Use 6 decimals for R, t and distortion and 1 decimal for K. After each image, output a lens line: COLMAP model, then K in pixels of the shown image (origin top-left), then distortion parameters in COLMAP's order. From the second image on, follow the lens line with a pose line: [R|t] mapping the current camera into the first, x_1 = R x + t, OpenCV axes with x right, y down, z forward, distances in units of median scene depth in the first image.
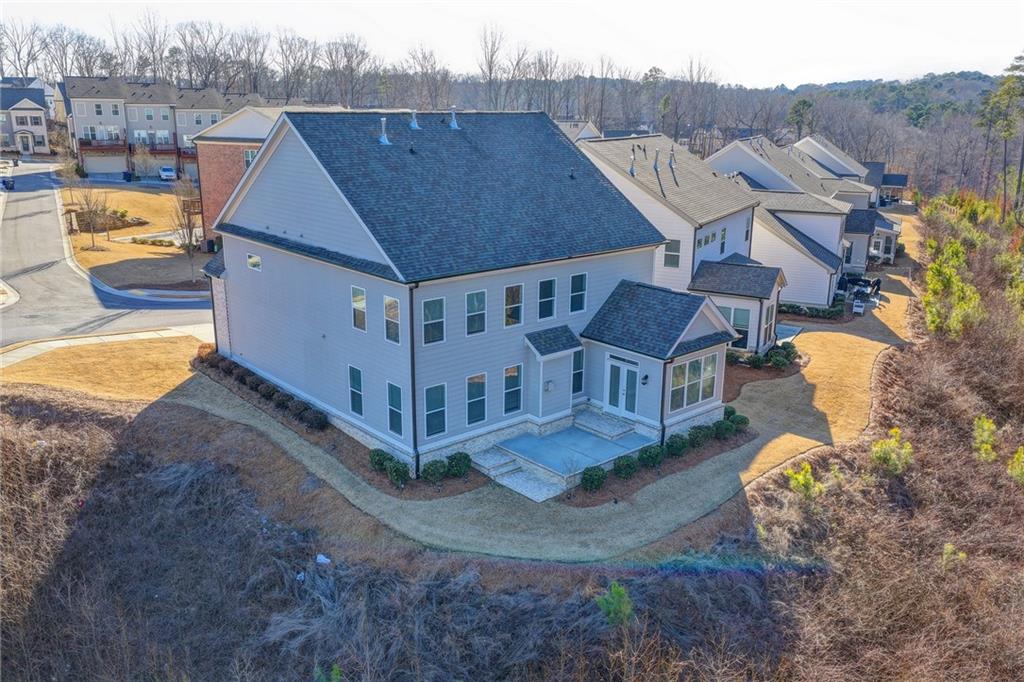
lens RADIAL K [[847.8, 0, 514.7], [0, 847.8, 345.4], [0, 0, 1]] dist [-0.007101, 0.028366]
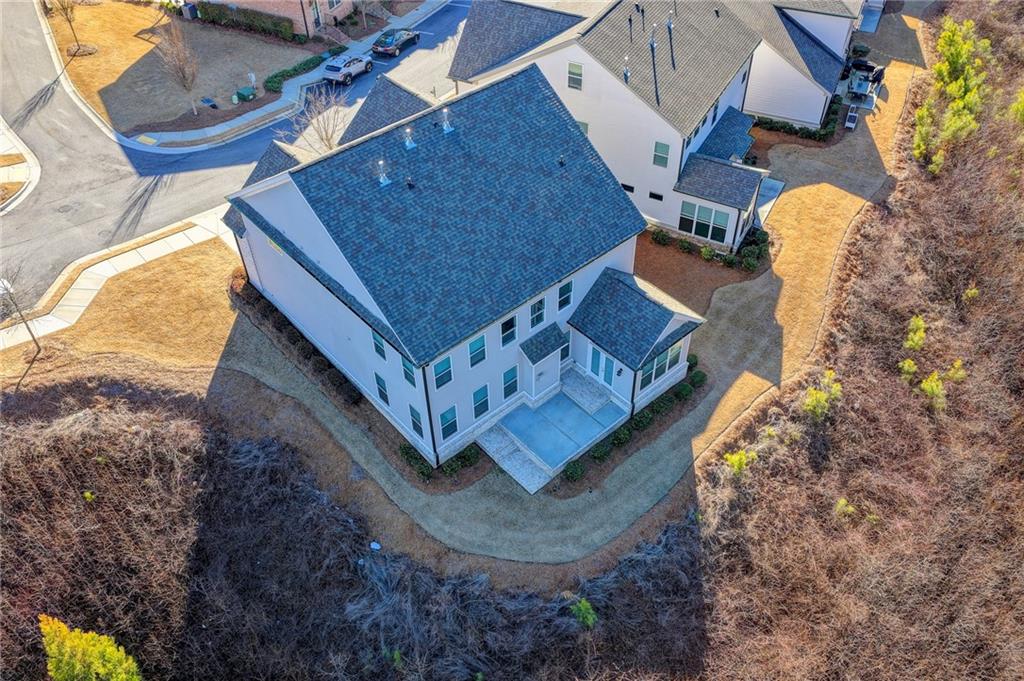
lens RADIAL K [[847.8, 0, 514.7], [0, 847.8, 344.9], [0, 0, 1]] dist [-0.007101, 0.028366]
pose [[0.999632, -0.021461, -0.016611, 0.025095], [0.026825, 0.874116, 0.484975, -0.579021], [0.004112, -0.485242, 0.874370, -0.035963]]
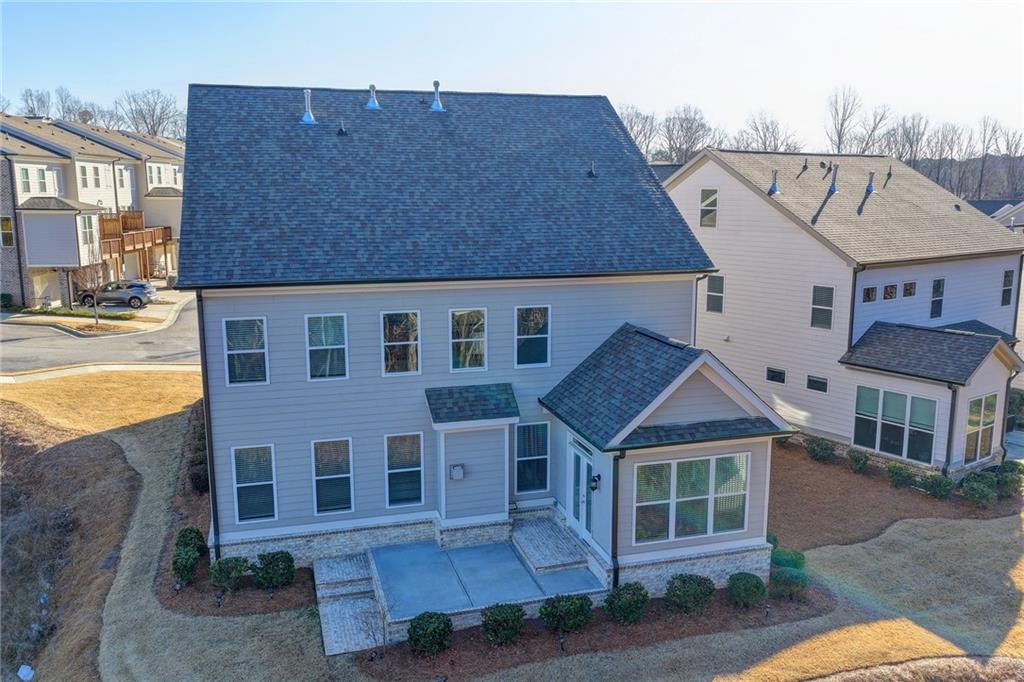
lens RADIAL K [[847.8, 0, 514.7], [0, 847.8, 345.4], [0, 0, 1]] dist [-0.007101, 0.028366]
pose [[0.906491, 0.065568, -0.417104, 0.344758], [-0.105867, 0.991608, -0.074204, -0.005010], [0.408738, 0.111423, 0.905825, 0.418158]]
